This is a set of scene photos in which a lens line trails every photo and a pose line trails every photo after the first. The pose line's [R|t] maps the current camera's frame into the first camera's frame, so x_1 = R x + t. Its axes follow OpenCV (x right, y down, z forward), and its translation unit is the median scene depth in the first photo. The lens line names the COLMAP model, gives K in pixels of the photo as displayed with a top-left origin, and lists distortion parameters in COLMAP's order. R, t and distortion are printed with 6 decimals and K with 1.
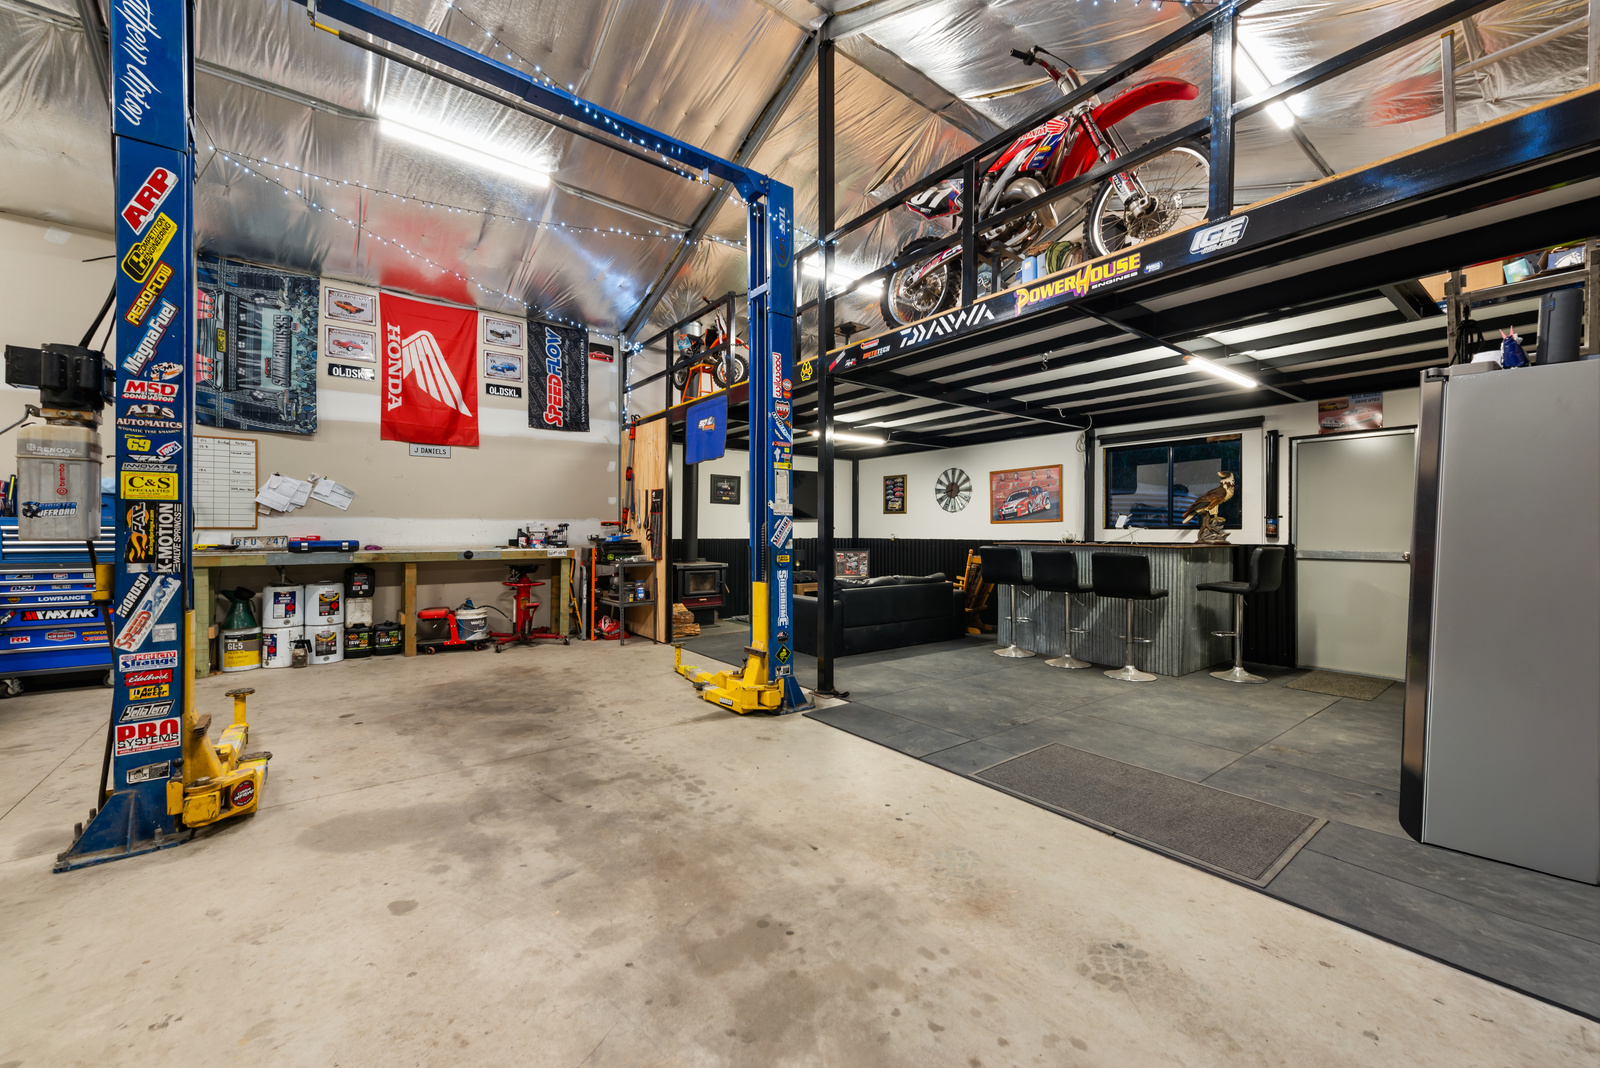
lens RADIAL K [[621.4, 0, 792.8], [0, 621.4, 530.9], [0, 0, 1]] dist [0.019214, -0.007294]
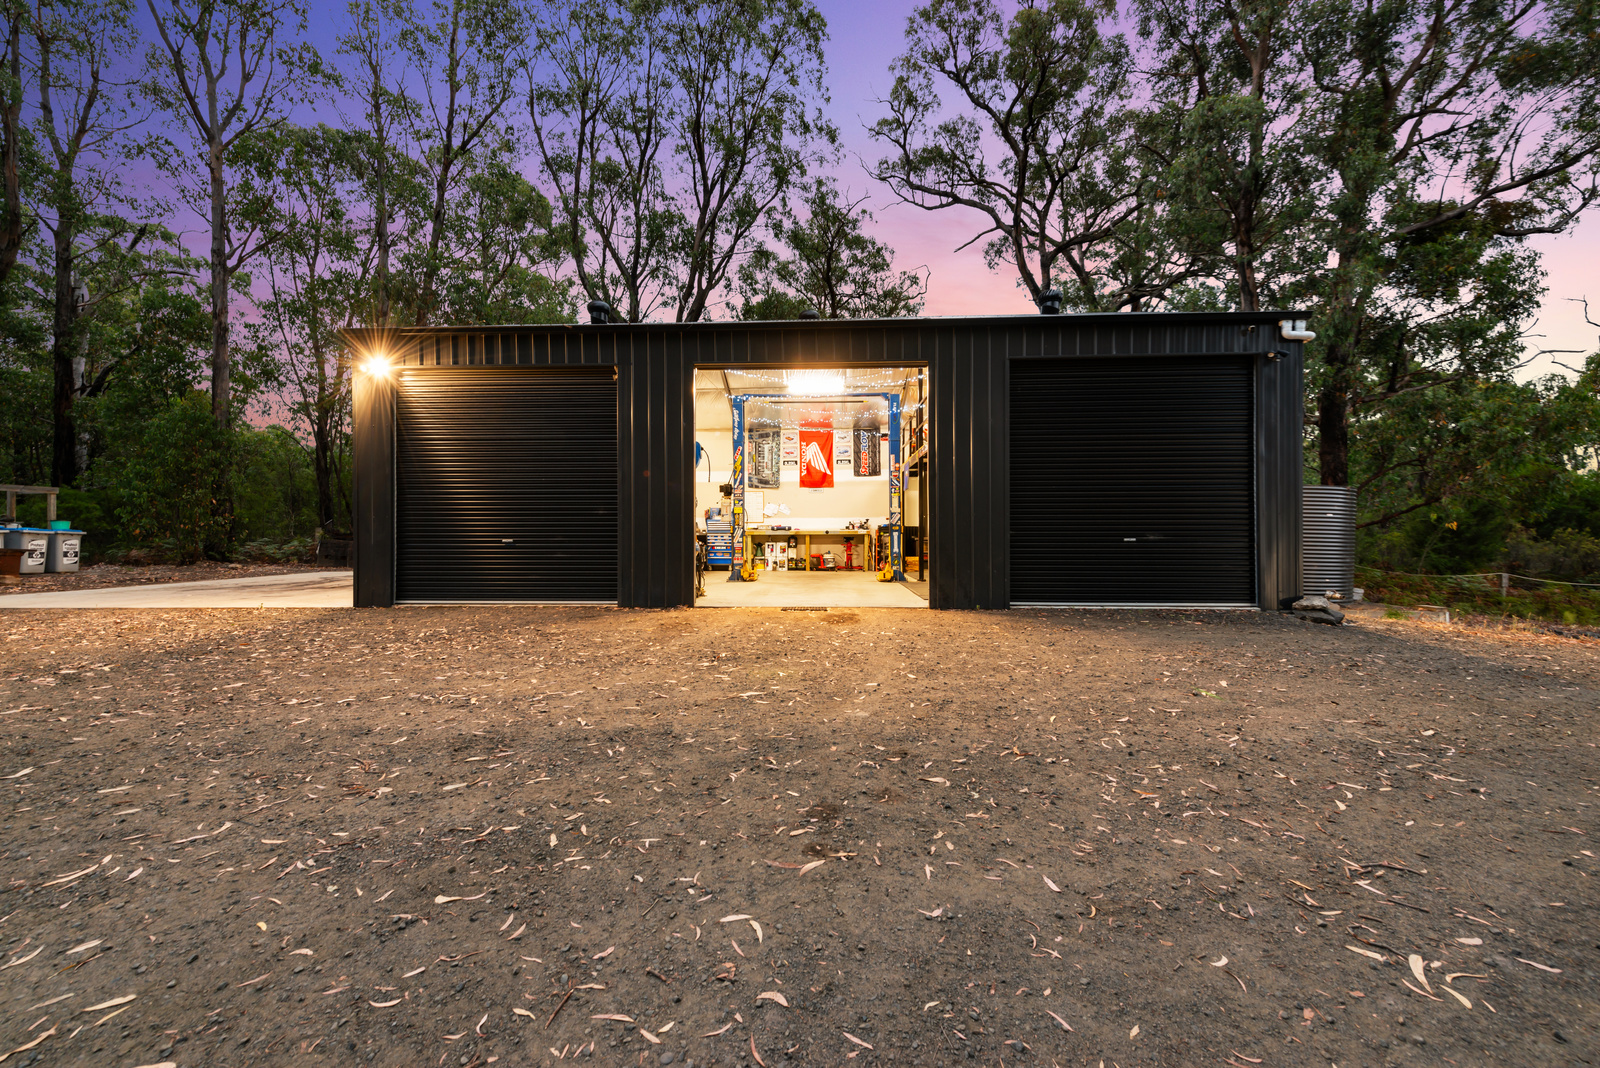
lens RADIAL K [[621.4, 0, 792.8], [0, 621.4, 530.9], [0, 0, 1]] dist [0.019214, -0.007294]
pose [[0.761891, -0.009774, -0.647631, 0.890342], [0.006158, 0.999950, -0.007847, 0.047835], [0.647675, 0.001990, 0.761914, -0.882298]]
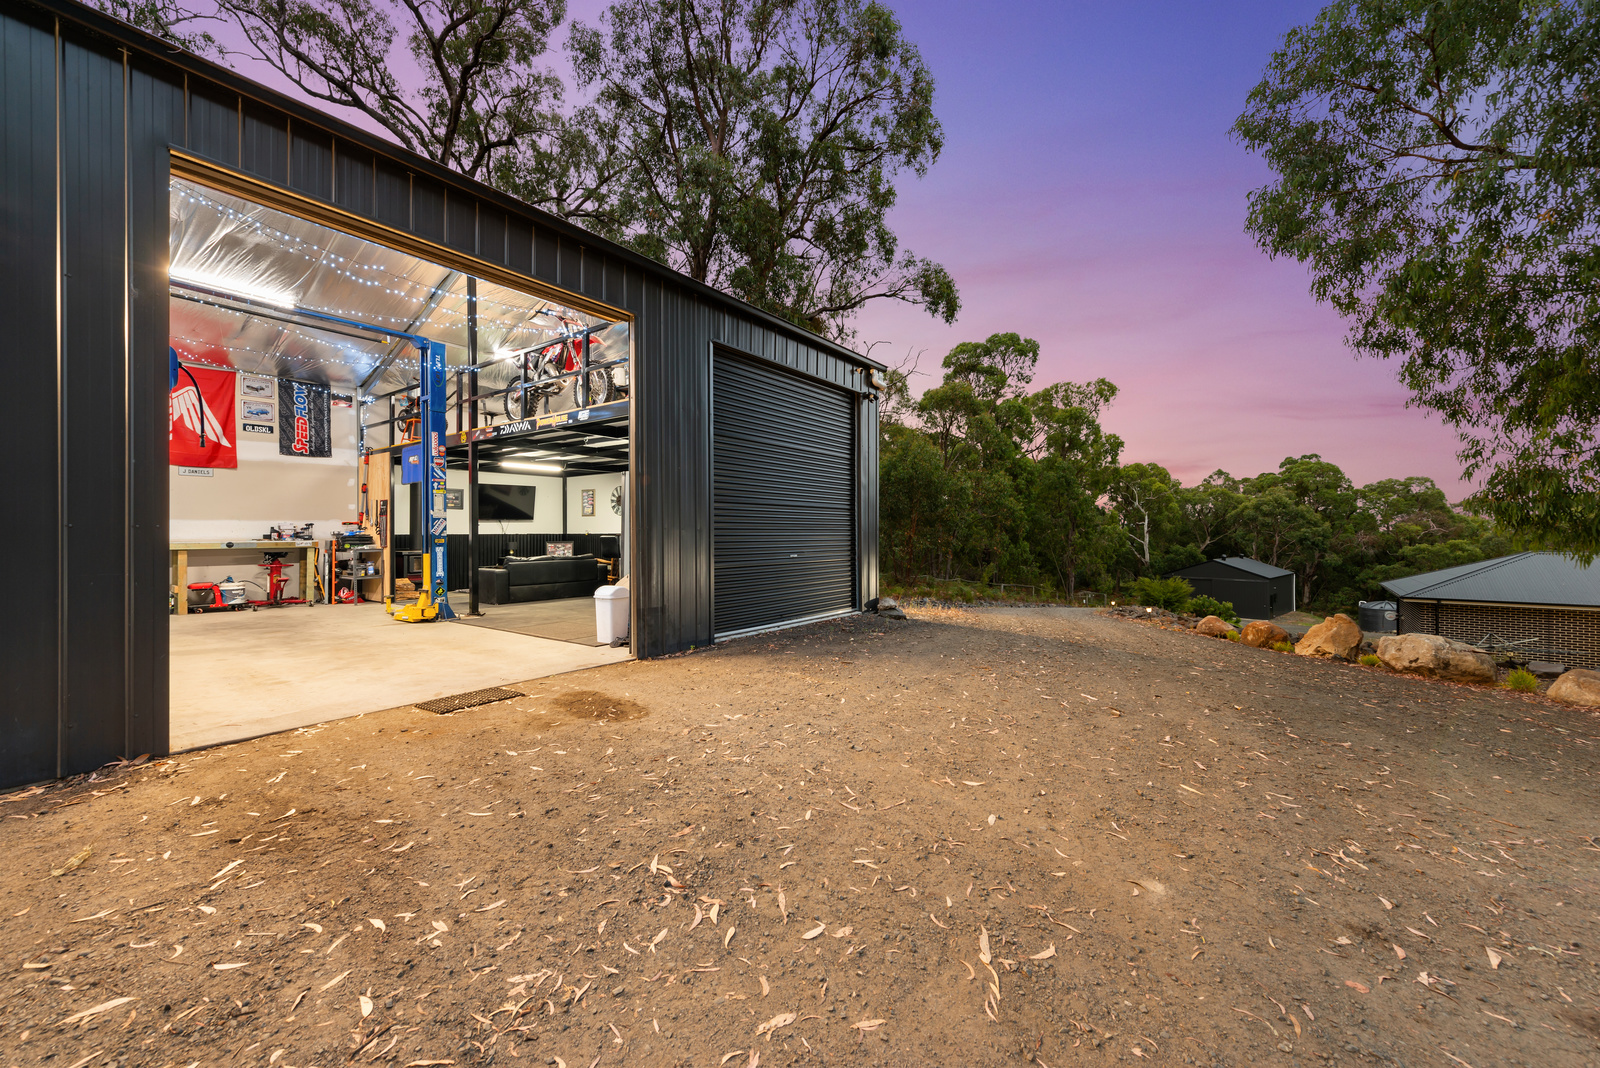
lens RADIAL K [[621.4, 0, 792.8], [0, 621.4, 530.9], [0, 0, 1]] dist [0.019214, -0.007294]
pose [[0.961211, -0.005339, 0.275764, 0.304797], [0.005894, 0.999982, -0.001184, 0.014260], [-0.275753, 0.002763, 0.961225, -0.694462]]
